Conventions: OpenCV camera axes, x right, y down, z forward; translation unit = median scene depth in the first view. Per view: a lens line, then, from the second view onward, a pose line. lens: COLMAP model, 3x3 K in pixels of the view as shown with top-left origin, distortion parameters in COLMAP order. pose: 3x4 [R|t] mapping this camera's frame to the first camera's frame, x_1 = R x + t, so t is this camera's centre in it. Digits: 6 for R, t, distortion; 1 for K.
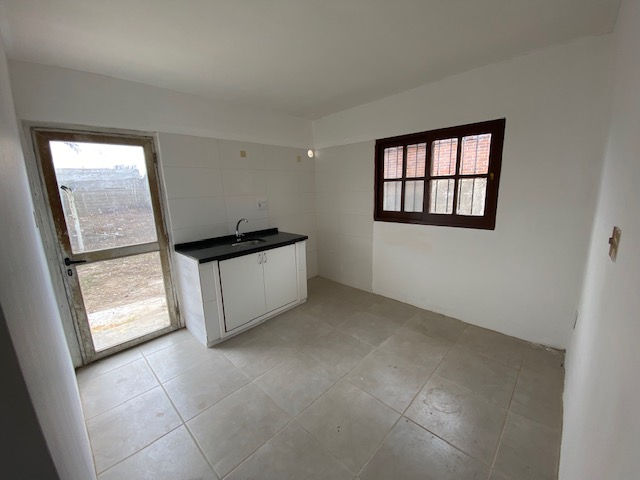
lens RADIAL K [[262.1, 0, 320.0], [0, 262.1, 239.6], [0, 0, 1]] dist [0.017710, -0.000232]
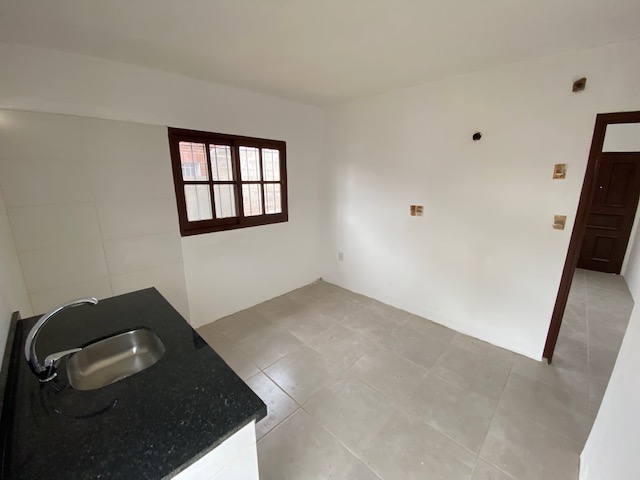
lens RADIAL K [[262.1, 0, 320.0], [0, 262.1, 239.6], [0, 0, 1]] dist [0.017710, -0.000232]
pose [[0.002260, -0.211104, 0.977461, -0.660926], [0.192158, 0.959339, 0.206746, -0.180902], [-0.981361, 0.187360, 0.042734, 0.732850]]
